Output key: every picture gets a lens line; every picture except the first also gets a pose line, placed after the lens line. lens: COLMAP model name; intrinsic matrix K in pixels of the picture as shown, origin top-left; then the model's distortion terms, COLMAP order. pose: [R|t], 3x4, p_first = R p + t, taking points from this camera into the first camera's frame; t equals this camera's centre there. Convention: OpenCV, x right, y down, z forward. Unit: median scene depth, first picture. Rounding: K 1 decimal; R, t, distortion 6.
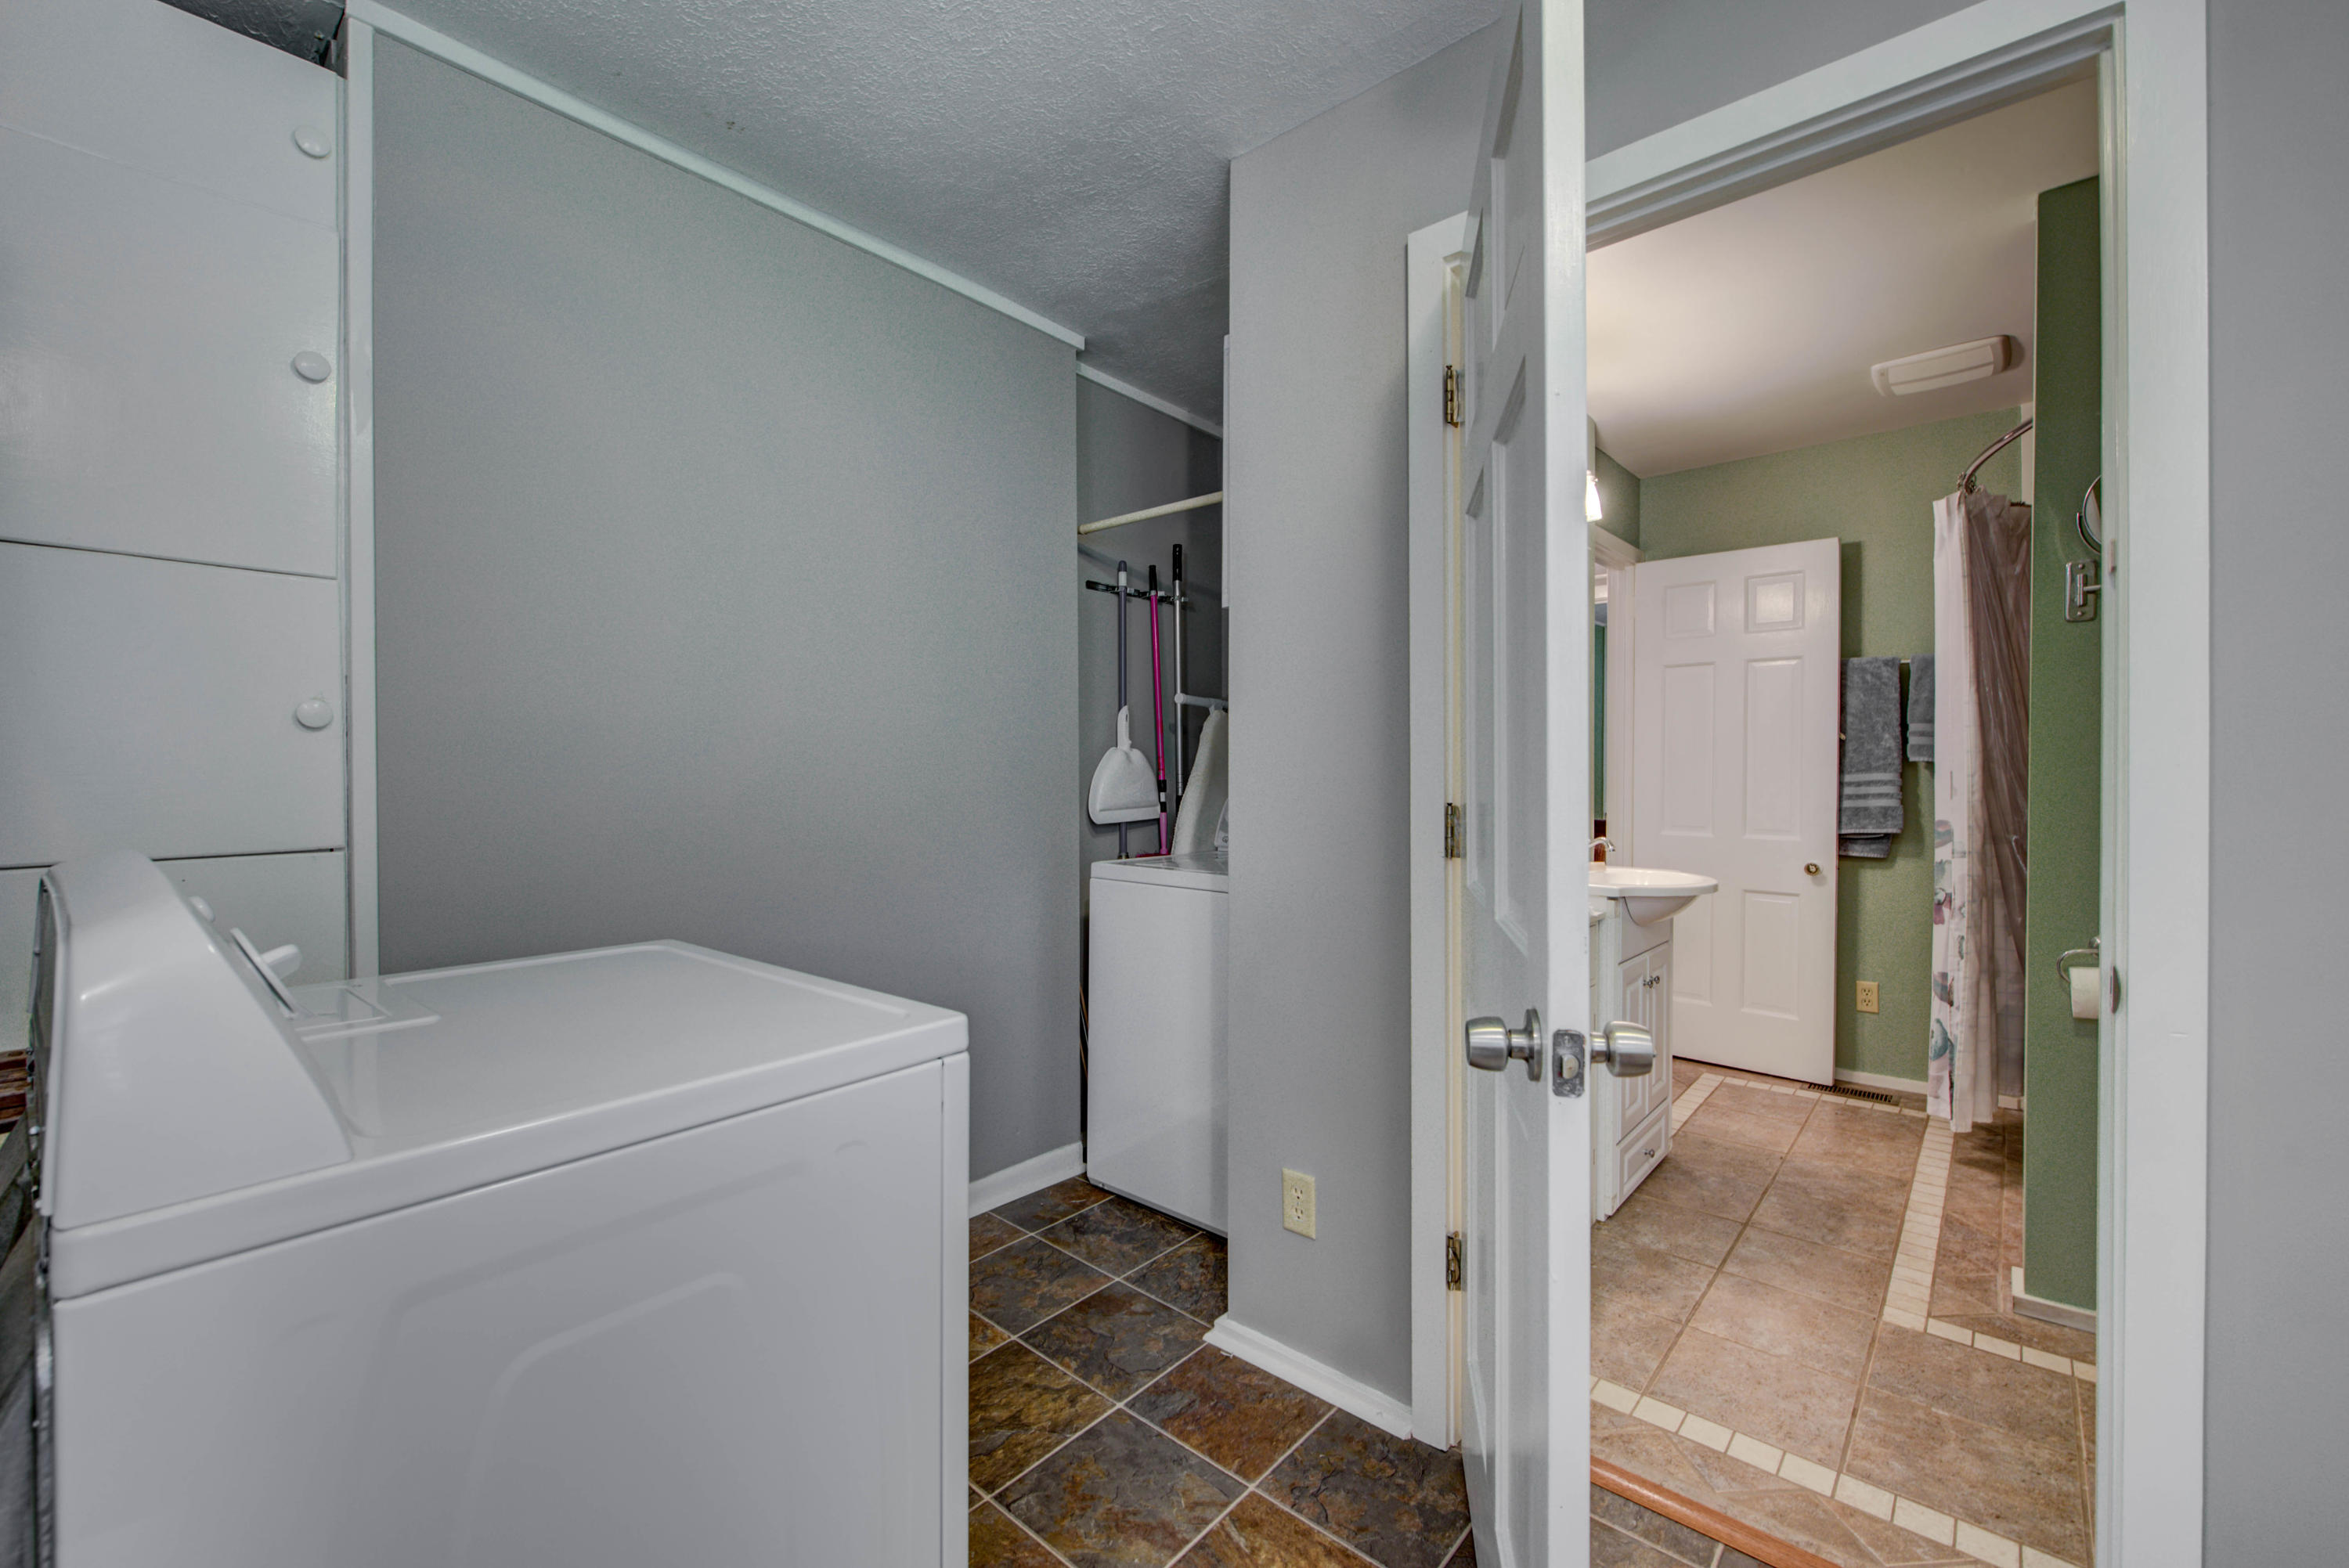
lens RADIAL K [[957.7, 0, 1172.3], [0, 957.7, 794.7], [0, 0, 1]] dist [0.000013, 0.000203]
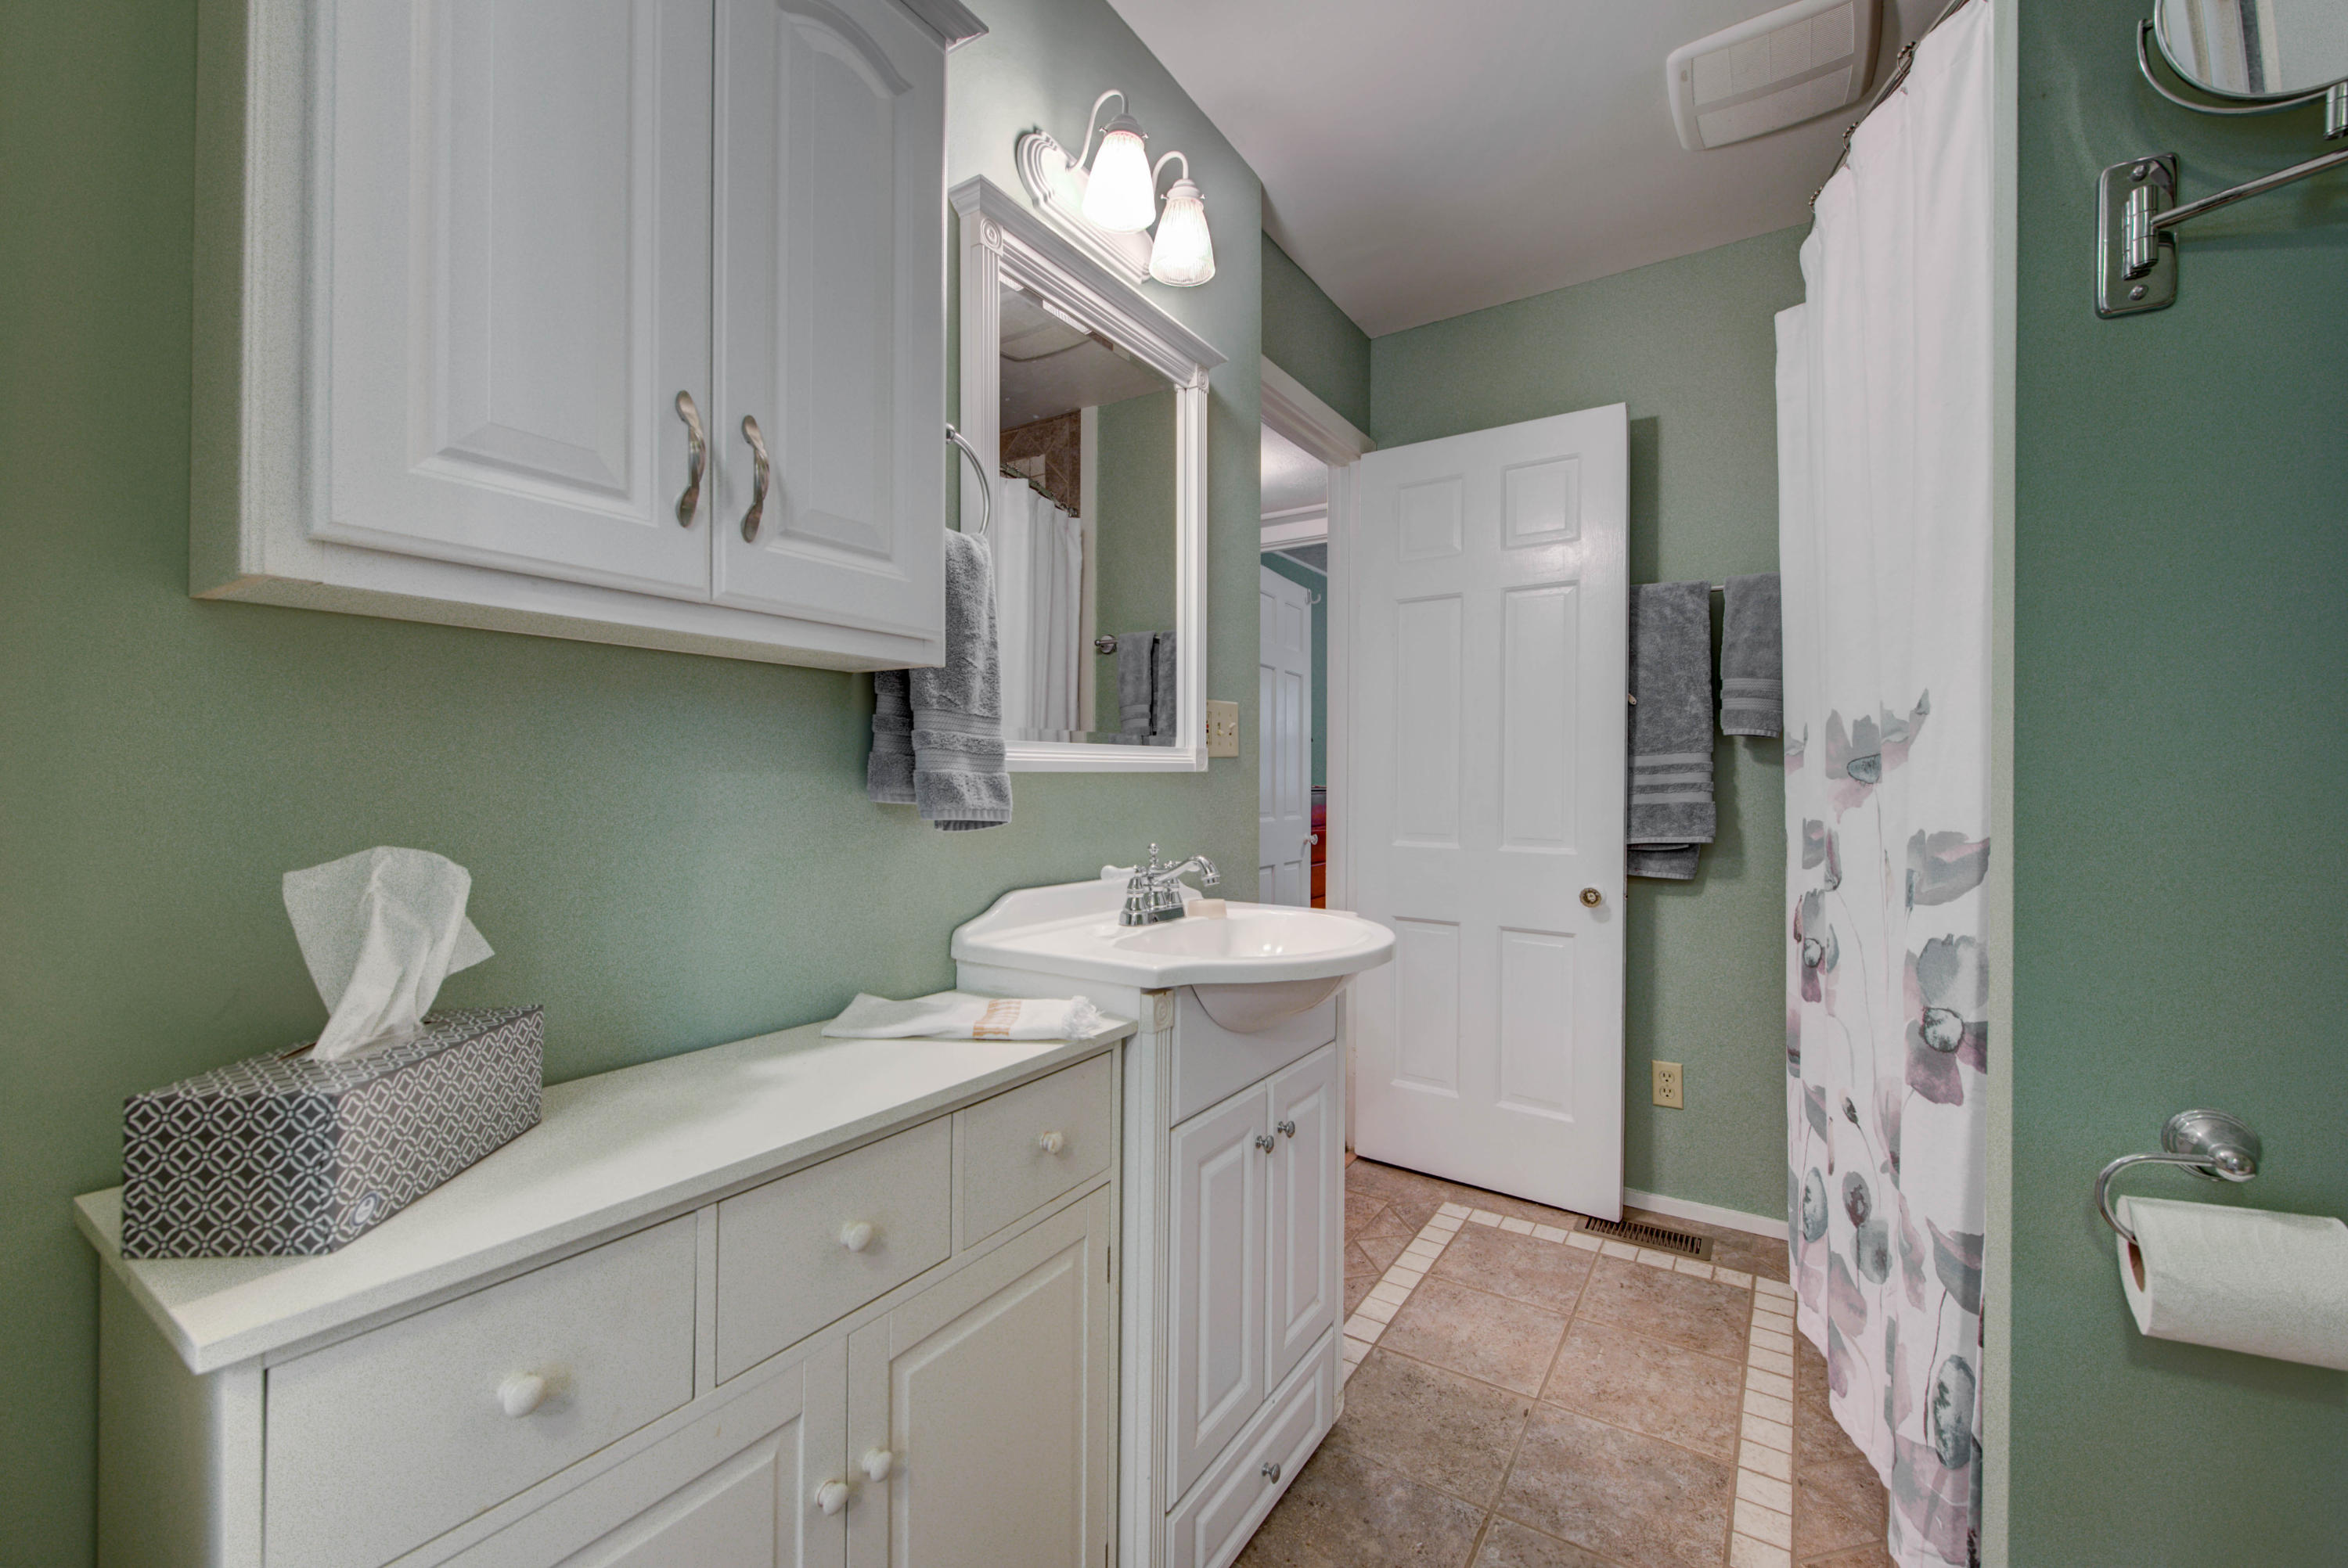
lens RADIAL K [[957.1, 0, 1174.8], [0, 957.1, 798.8], [0, 0, 1]] dist [0.003987, 0.000181]
pose [[0.989874, -0.000048, 0.141952, 0.289316], [0.000599, 0.999992, -0.003838, 0.011671], [-0.141950, 0.003884, 0.989866, 0.384325]]
